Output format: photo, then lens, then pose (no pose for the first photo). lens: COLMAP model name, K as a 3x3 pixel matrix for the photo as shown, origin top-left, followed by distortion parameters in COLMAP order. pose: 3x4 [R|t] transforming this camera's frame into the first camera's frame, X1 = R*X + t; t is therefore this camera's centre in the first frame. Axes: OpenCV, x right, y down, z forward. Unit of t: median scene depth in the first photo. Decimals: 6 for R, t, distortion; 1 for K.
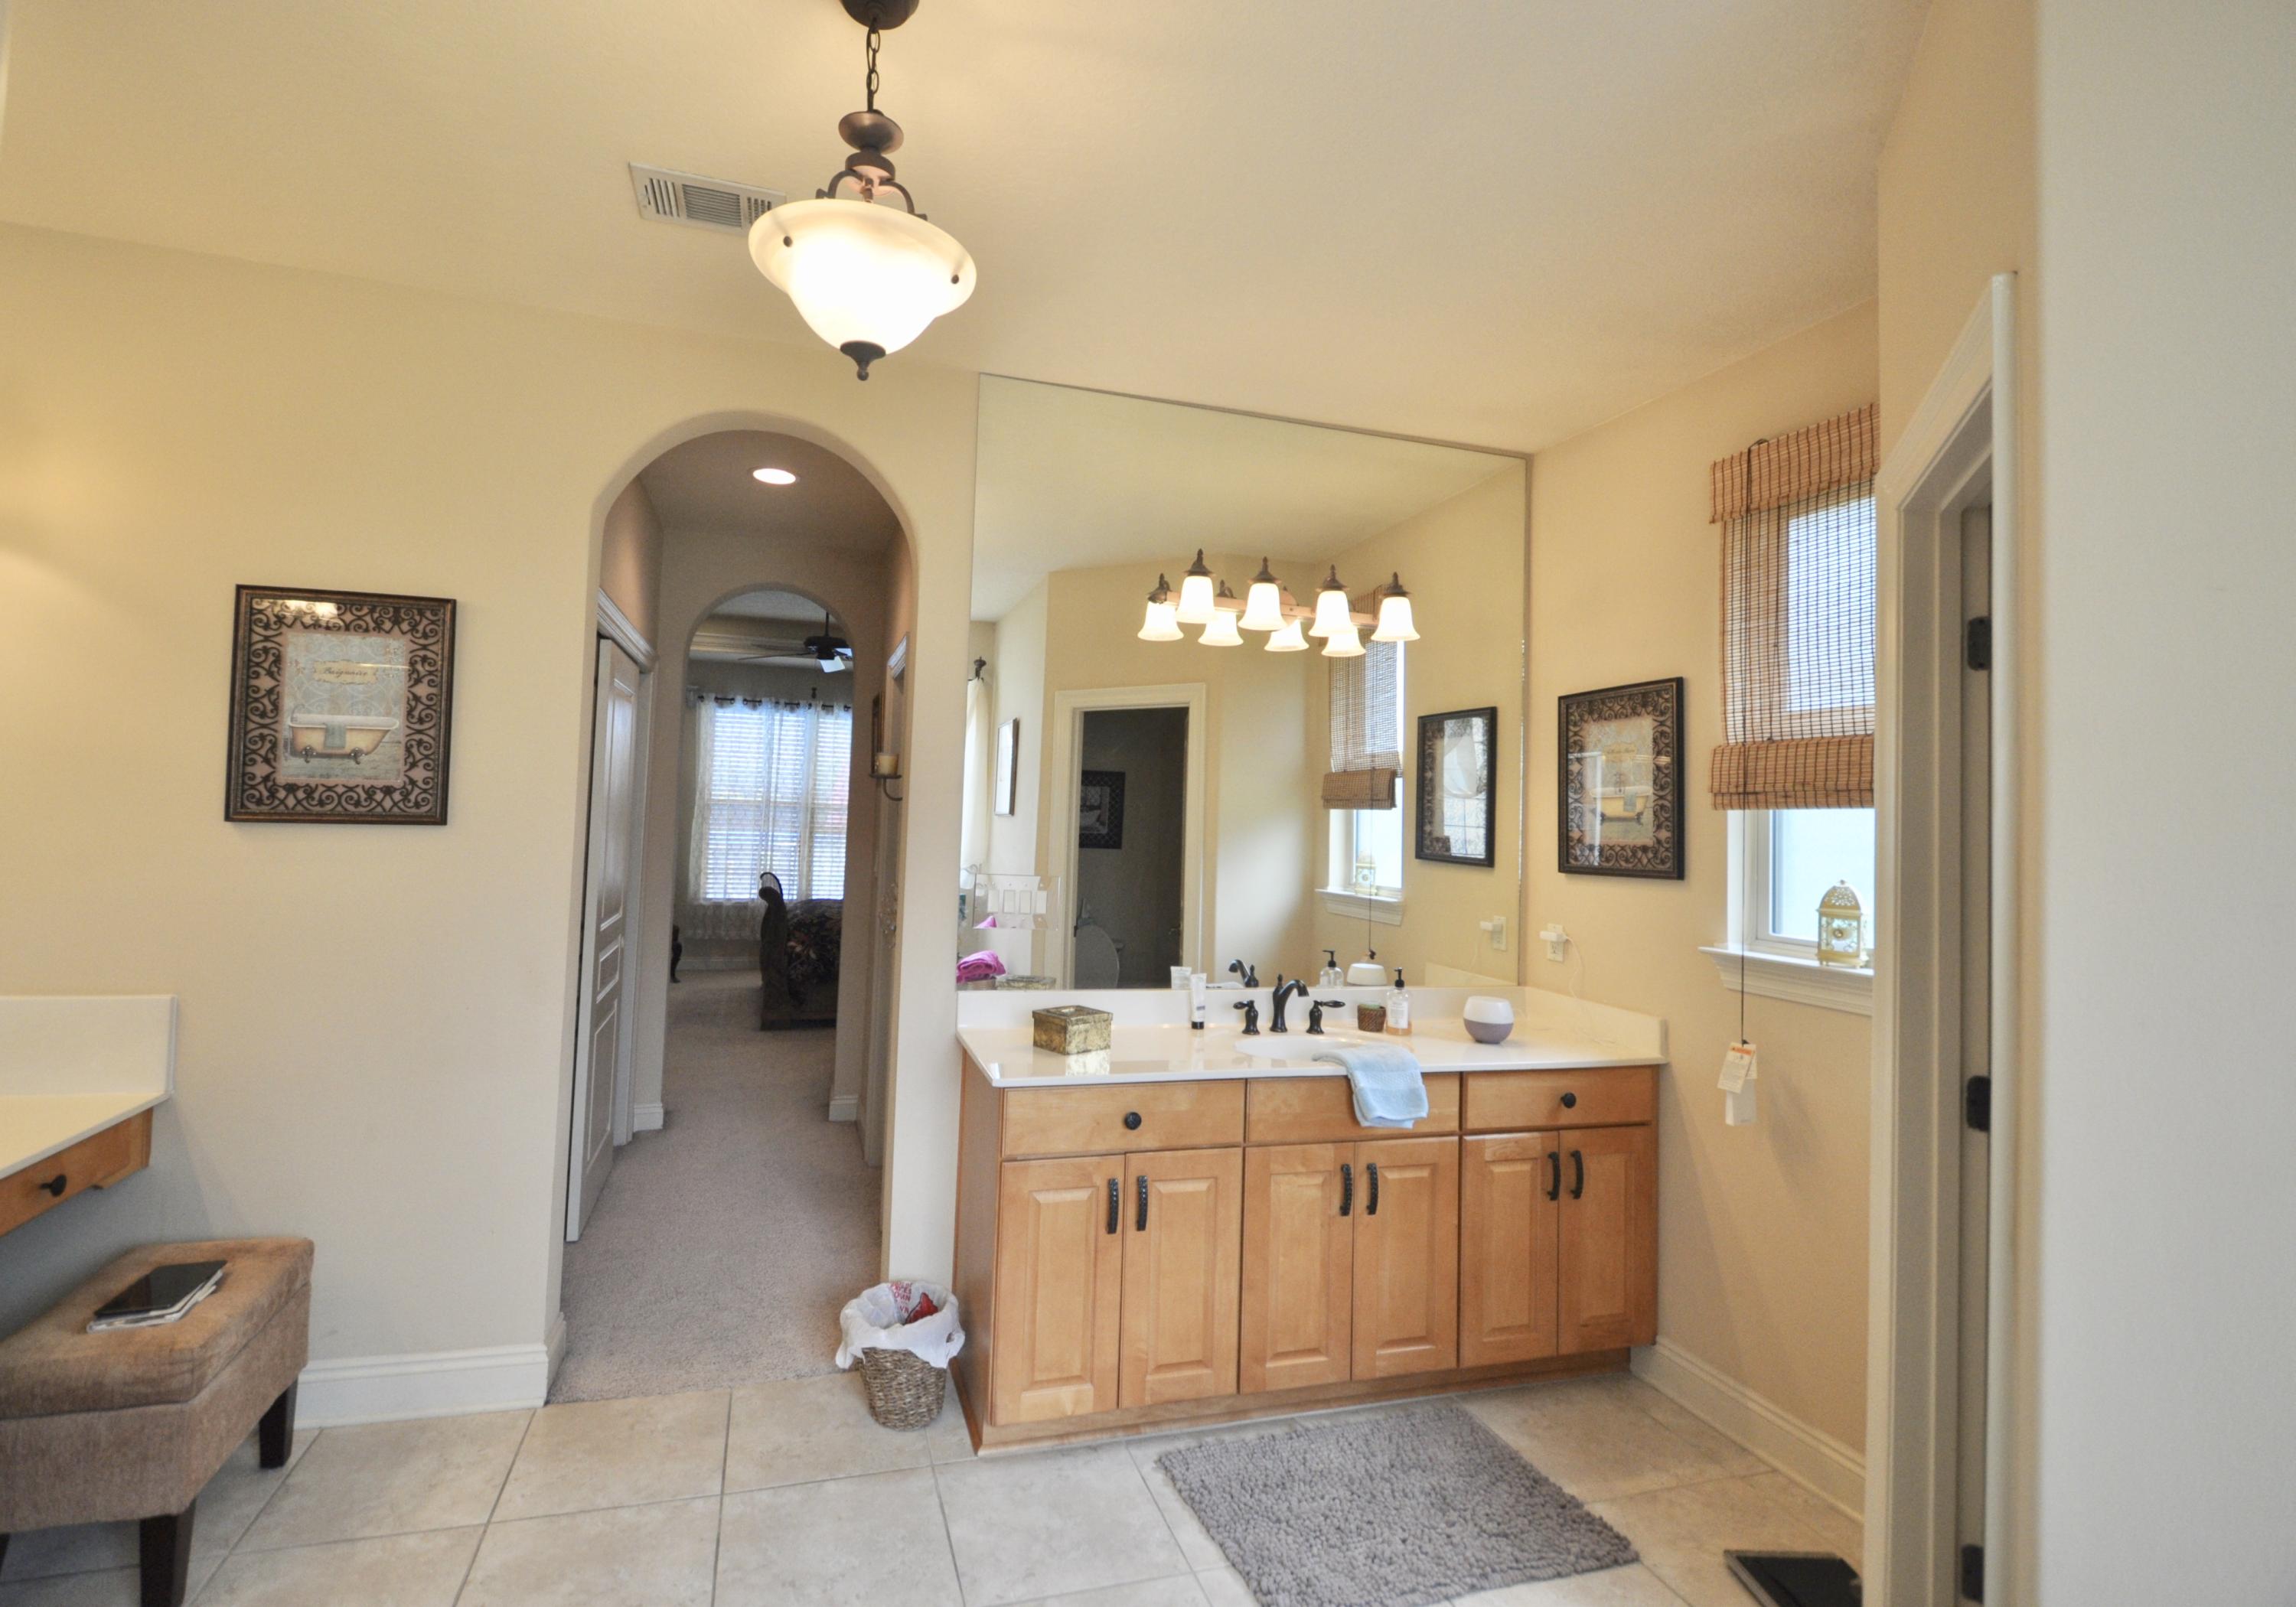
lens RADIAL K [[1051.8, 0, 1087.7], [0, 1051.8, 774.0], [0, 0, 1]] dist [0.014346, -0.013400]
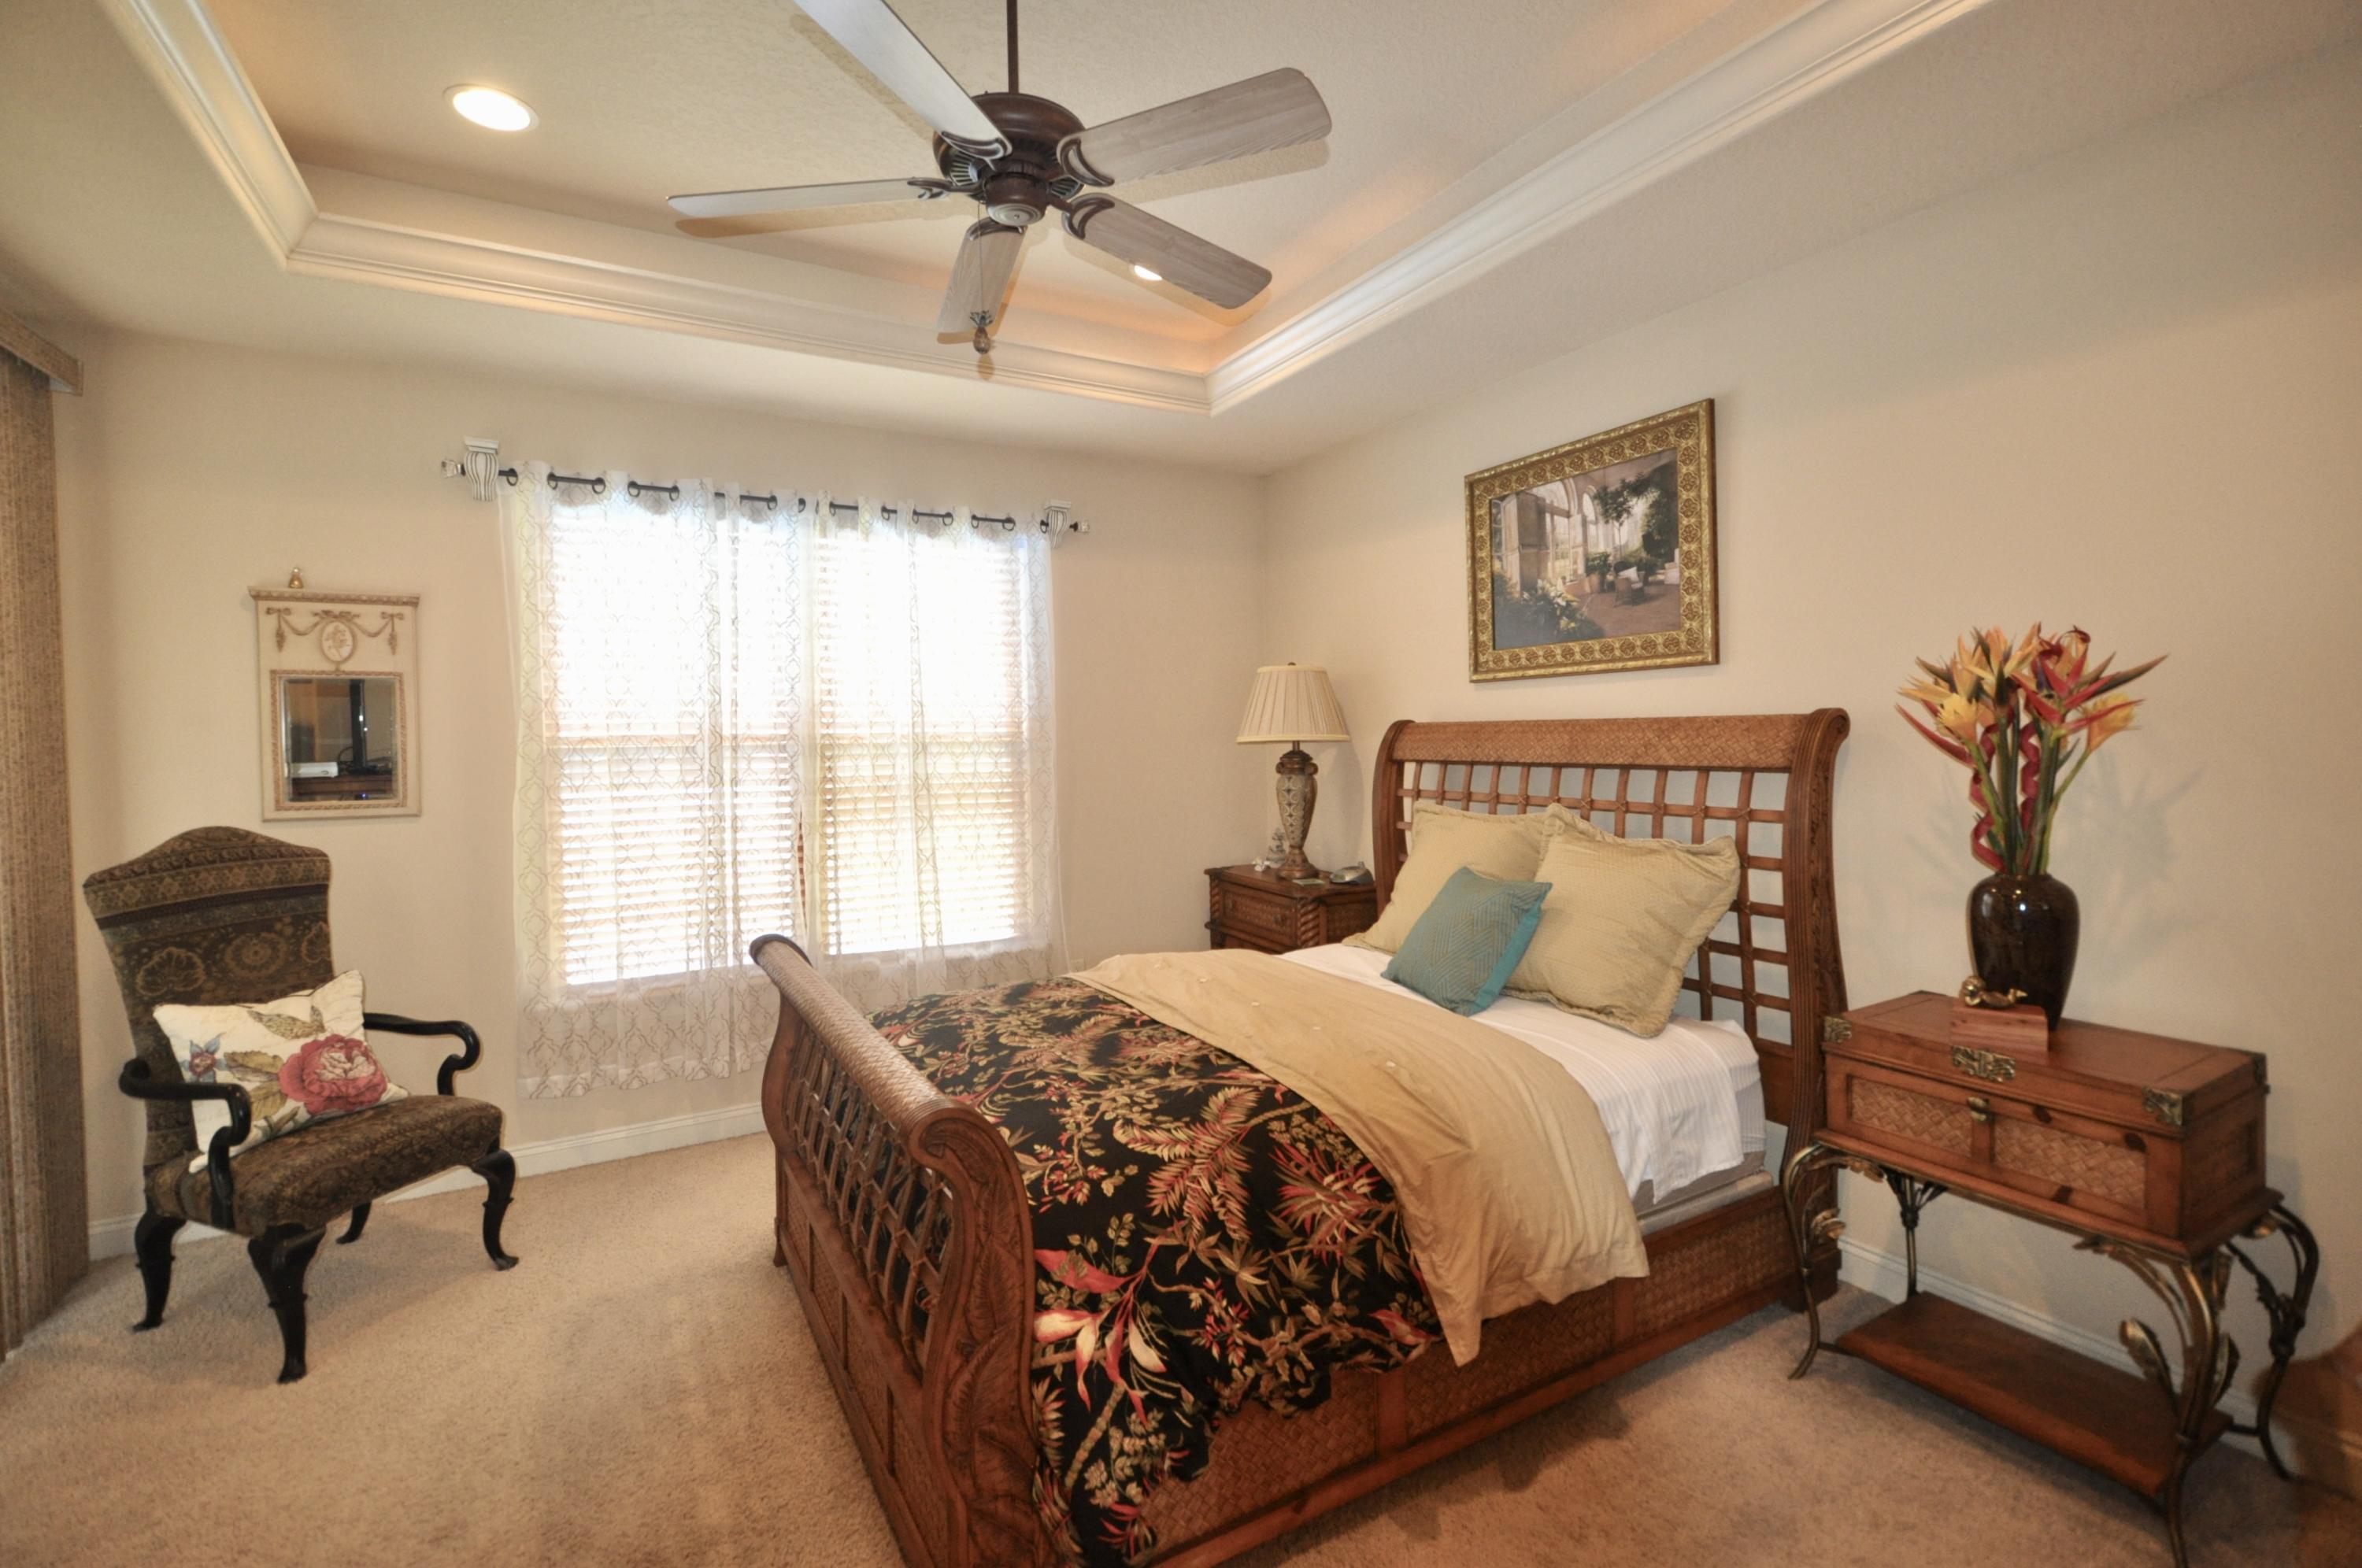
lens RADIAL K [[1027.7, 0, 1183.3], [0, 1027.7, 754.6], [0, 0, 1]] dist [0.013536, -0.011034]
pose [[0.971655, -0.059682, 0.228745, -0.726924], [0.045443, 0.996716, 0.067023, 0.047796], [-0.231994, -0.054728, 0.971176, 1.890221]]
